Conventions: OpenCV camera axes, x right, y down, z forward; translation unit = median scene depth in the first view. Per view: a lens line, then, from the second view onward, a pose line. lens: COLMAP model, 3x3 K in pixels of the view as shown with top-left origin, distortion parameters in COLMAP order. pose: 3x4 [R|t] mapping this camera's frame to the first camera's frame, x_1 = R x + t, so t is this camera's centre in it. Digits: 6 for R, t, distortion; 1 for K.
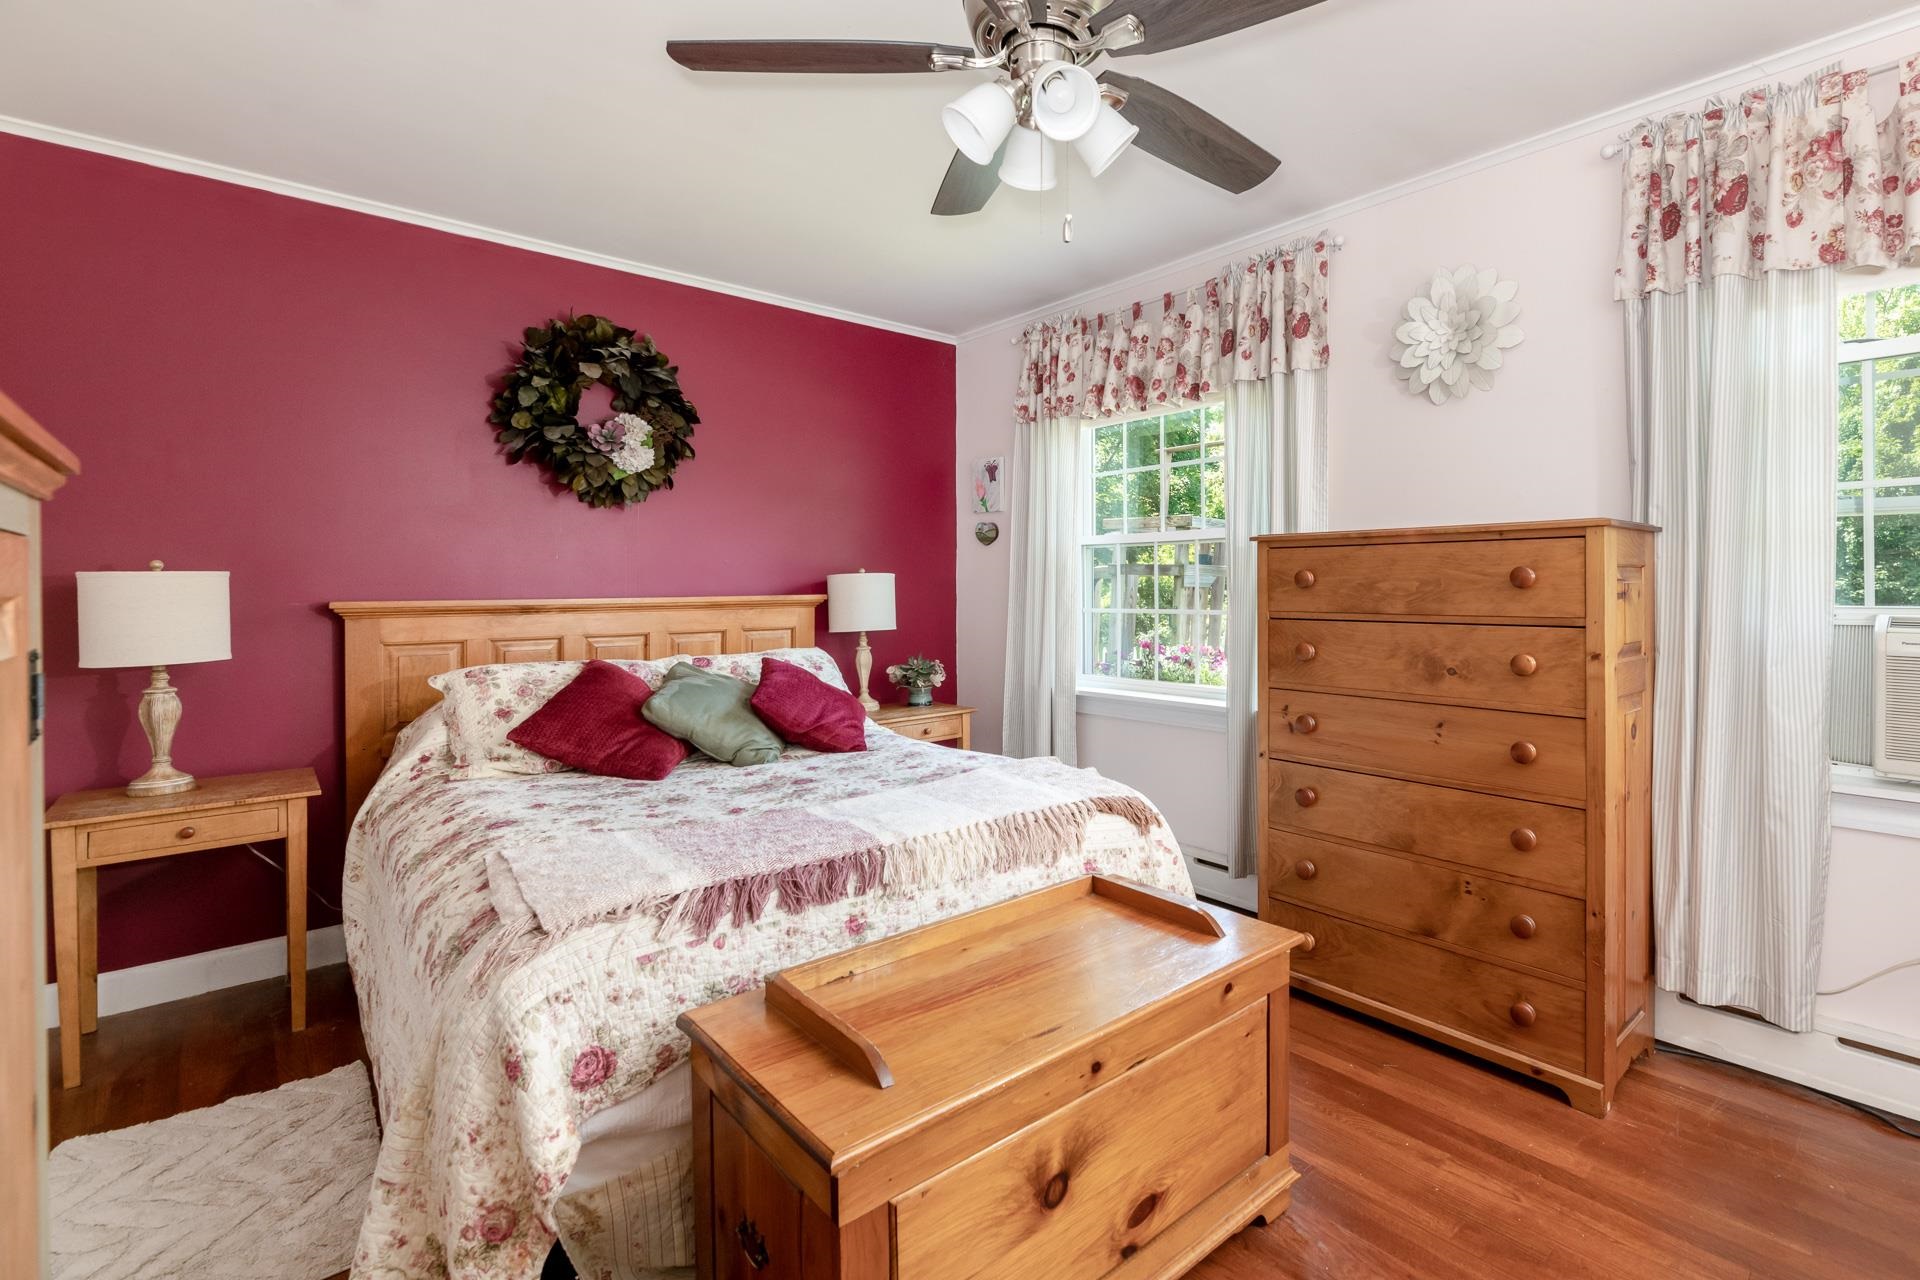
lens RADIAL K [[824.0, 0, 954.8], [0, 824.0, 593.9], [0, 0, 1]] dist [-0.000476, -0.000099]
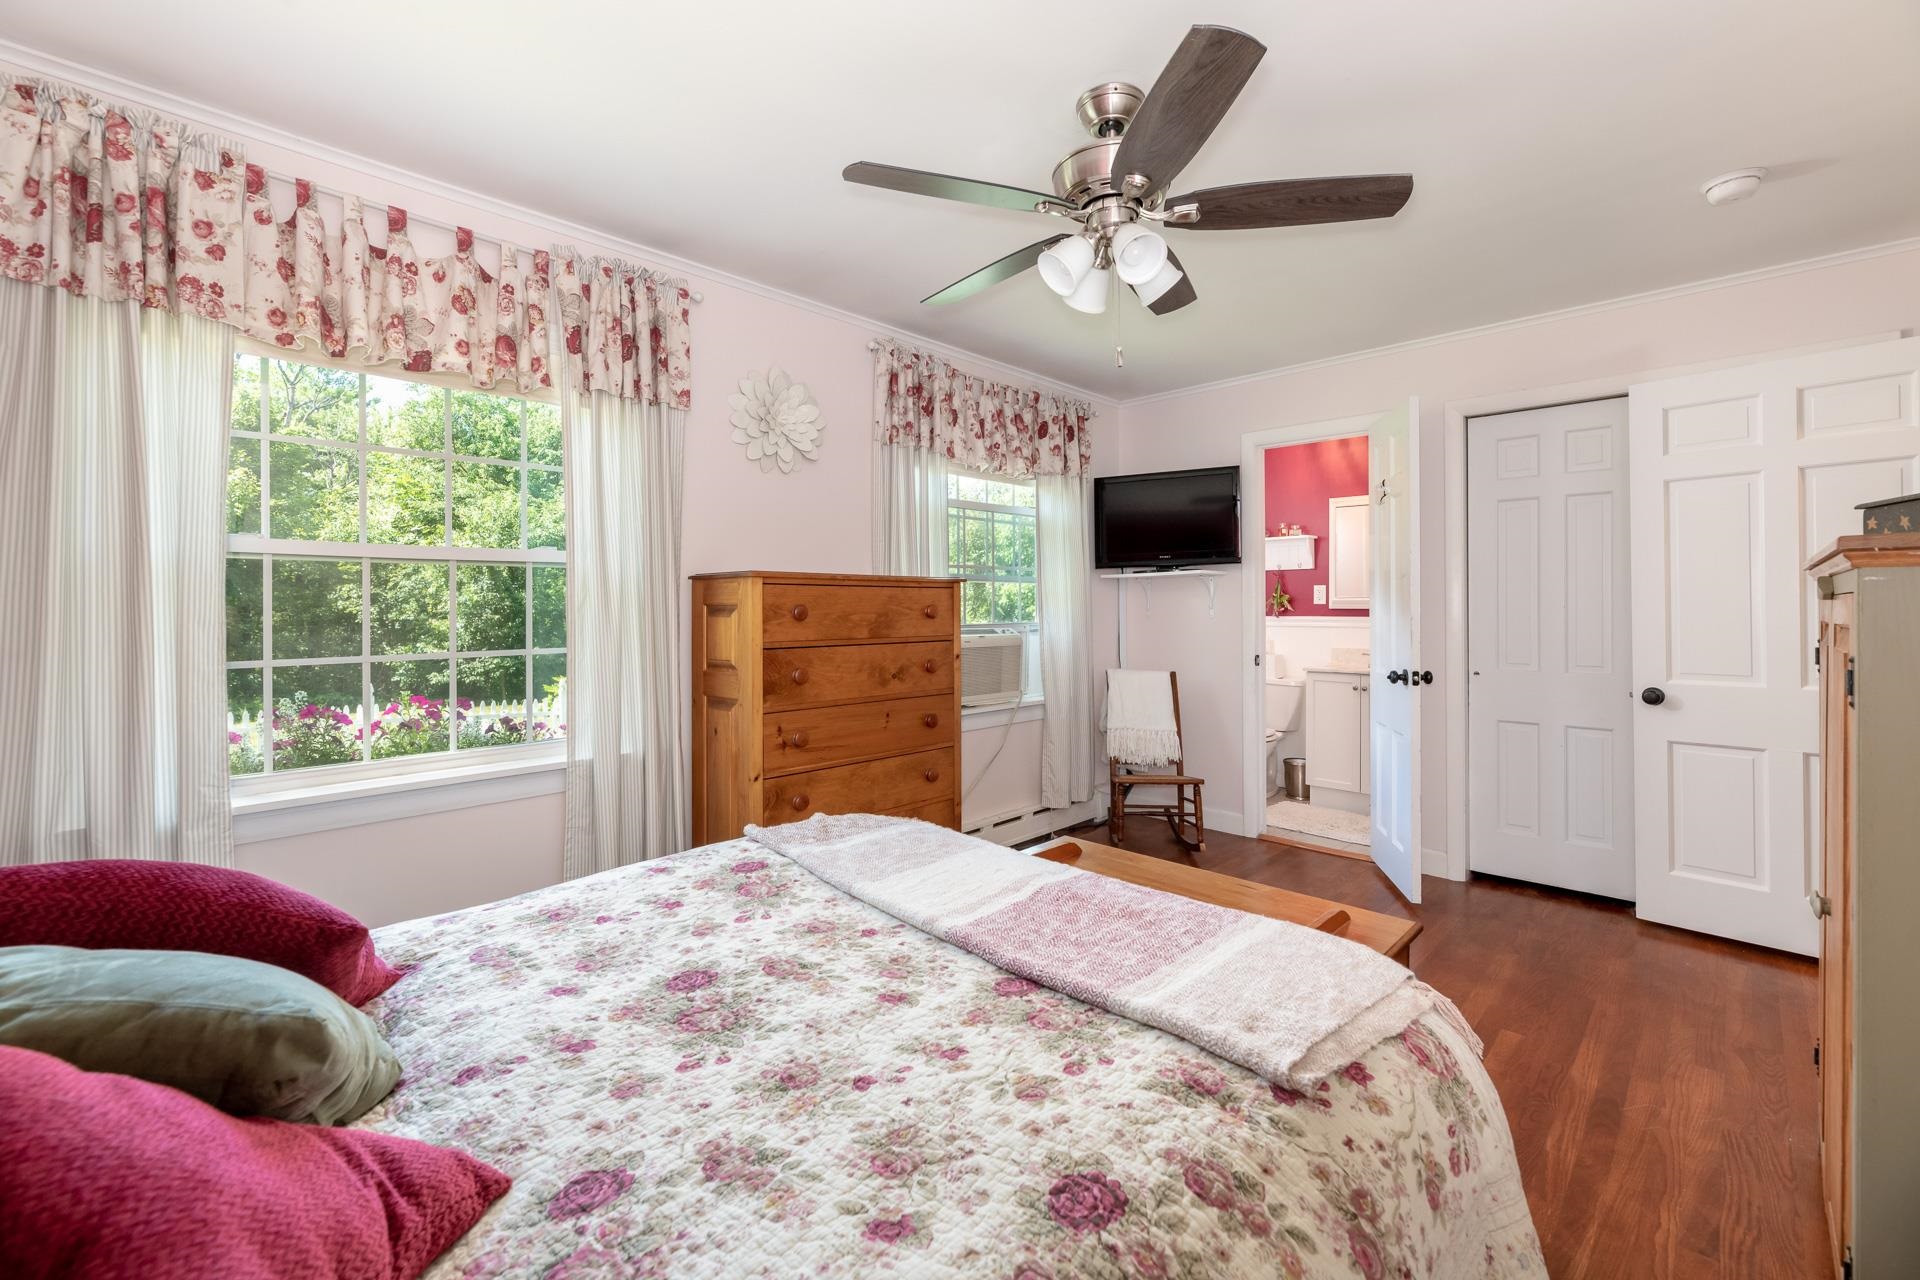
lens RADIAL K [[824.0, 0, 954.8], [0, 824.0, 593.9], [0, 0, 1]] dist [-0.000476, -0.000099]
pose [[-0.082574, 0.008745, 0.996547, -0.786422], [0.008827, 0.999929, -0.008043, -0.034944], [-0.996546, 0.008132, -0.082645, 0.934248]]
